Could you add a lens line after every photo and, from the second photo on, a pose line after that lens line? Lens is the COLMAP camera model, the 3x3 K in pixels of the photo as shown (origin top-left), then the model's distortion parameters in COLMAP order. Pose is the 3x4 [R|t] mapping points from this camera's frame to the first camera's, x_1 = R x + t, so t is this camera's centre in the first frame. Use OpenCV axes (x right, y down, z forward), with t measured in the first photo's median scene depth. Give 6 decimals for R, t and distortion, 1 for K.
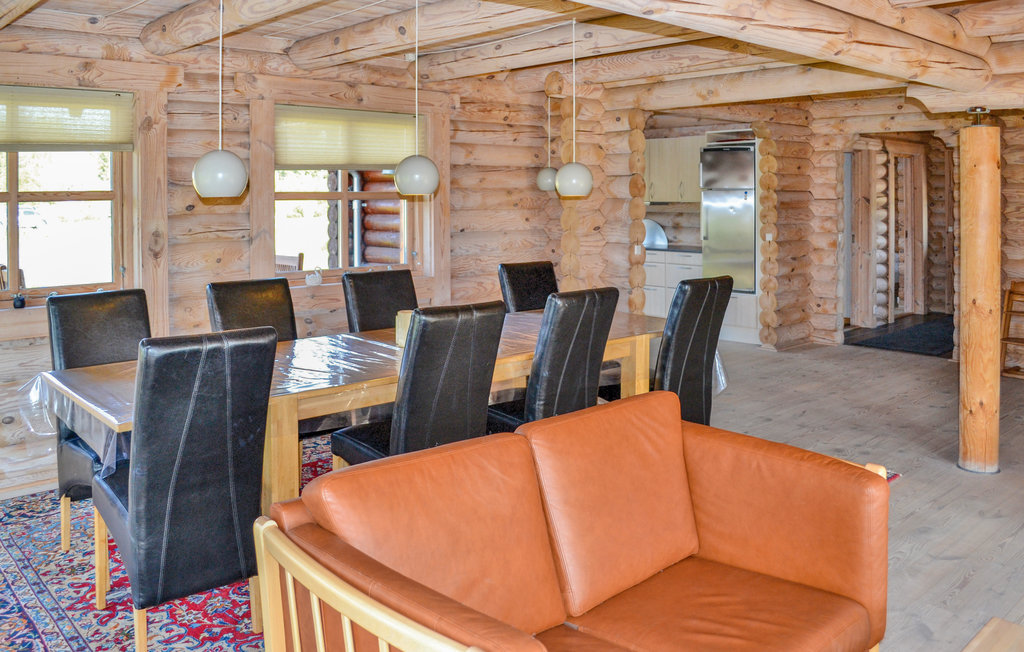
lens RADIAL K [[860.3, 0, 511.9], [0, 860.3, 298.2], [0, 0, 1]] dist [-0.059225, -0.006052]
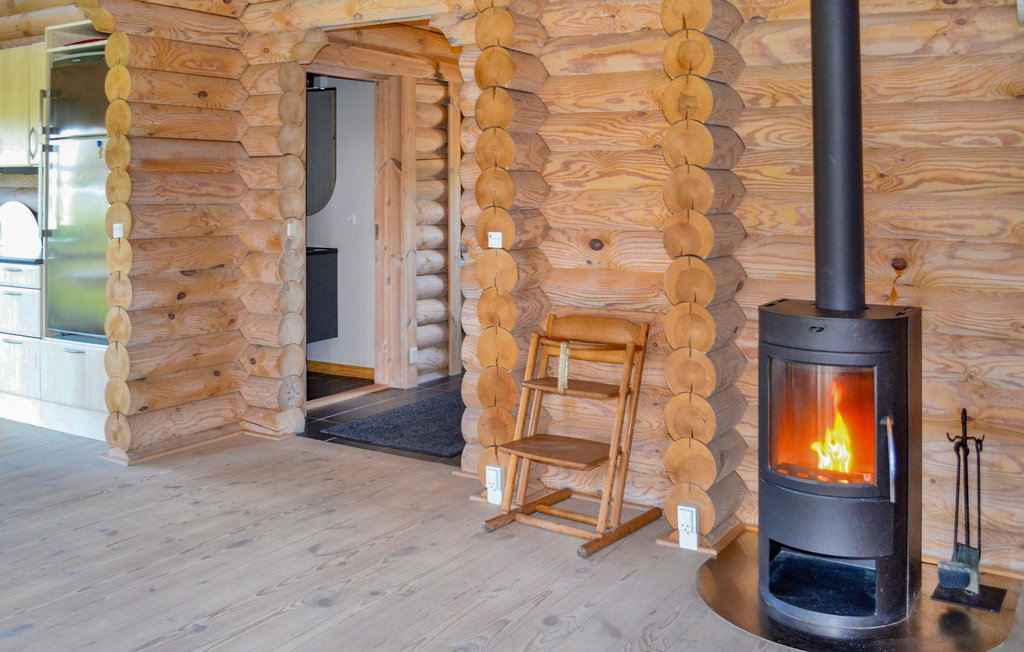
lens RADIAL K [[975.0, 0, 512.0], [0, 975.0, 326.0], [0, 0, 1]] dist [-0.075259, -0.011837]
pose [[0.967919, -0.031676, 0.249257, 0.368168], [0.025967, 0.999321, 0.026157, -0.024519], [-0.249916, -0.018846, 0.968084, 0.393530]]
